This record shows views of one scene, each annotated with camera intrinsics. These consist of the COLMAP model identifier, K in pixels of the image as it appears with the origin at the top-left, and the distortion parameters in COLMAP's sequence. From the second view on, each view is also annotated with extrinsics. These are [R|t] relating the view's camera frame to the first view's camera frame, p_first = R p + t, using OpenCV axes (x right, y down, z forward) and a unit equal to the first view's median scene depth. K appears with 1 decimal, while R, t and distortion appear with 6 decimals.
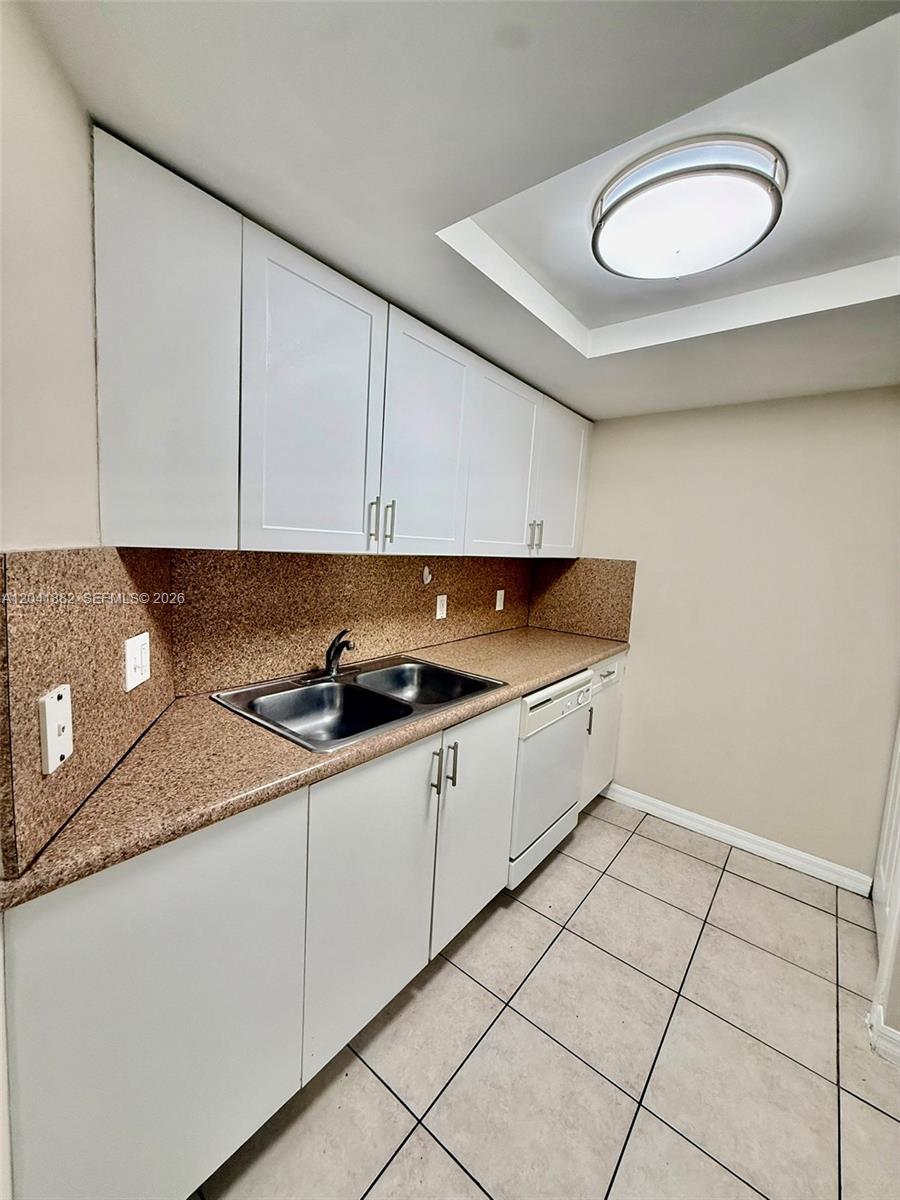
lens RADIAL K [[478.7, 0, 451.1], [0, 478.7, 599.3], [0, 0, 1]] dist [0.000328, 0.000261]
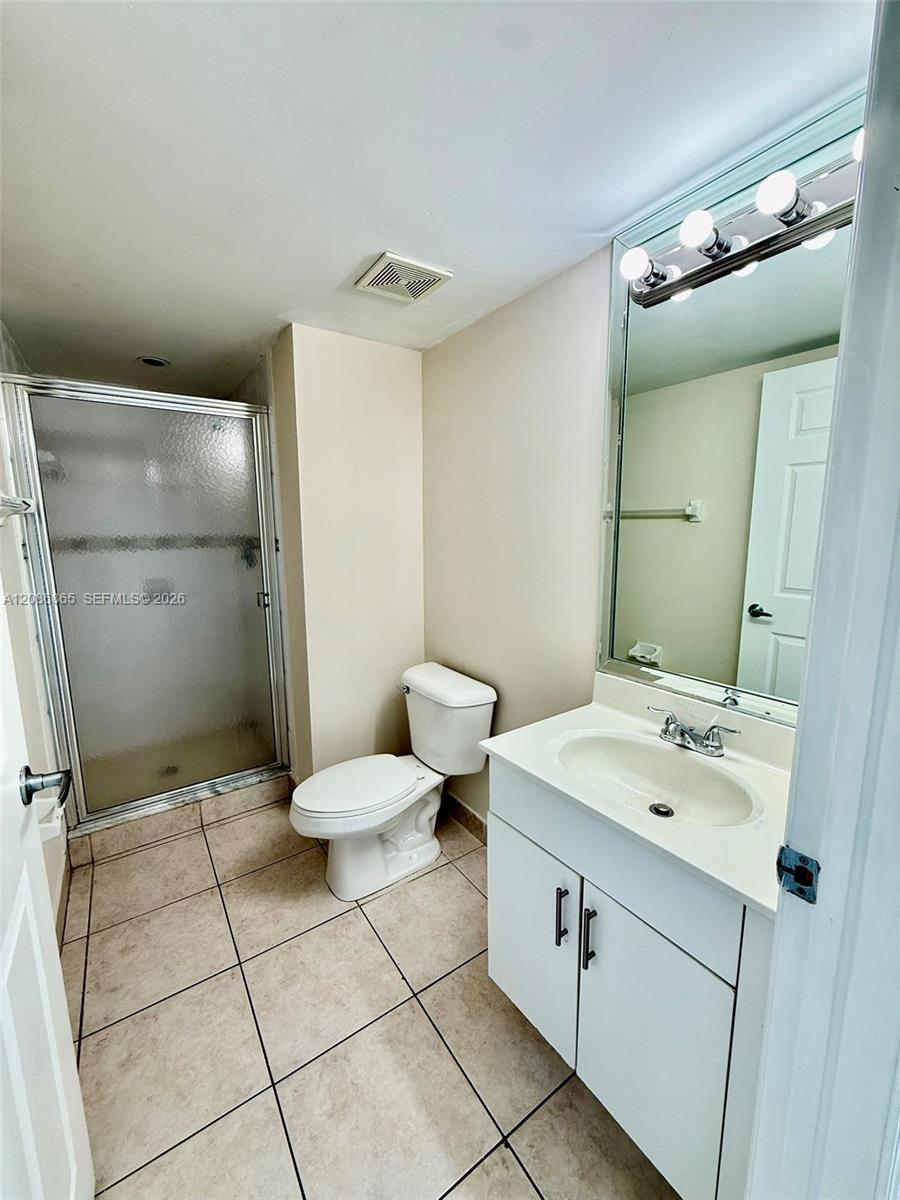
lens RADIAL K [[478.7, 0, 449.7], [0, 478.7, 599.4], [0, 0, 1]] dist [0.000328, 0.000261]
pose [[-0.958169, -0.072890, 0.276767, -0.138044], [0.005035, 0.962583, 0.270941, -0.141182], [-0.286160, 0.261001, -0.921949, 1.548955]]
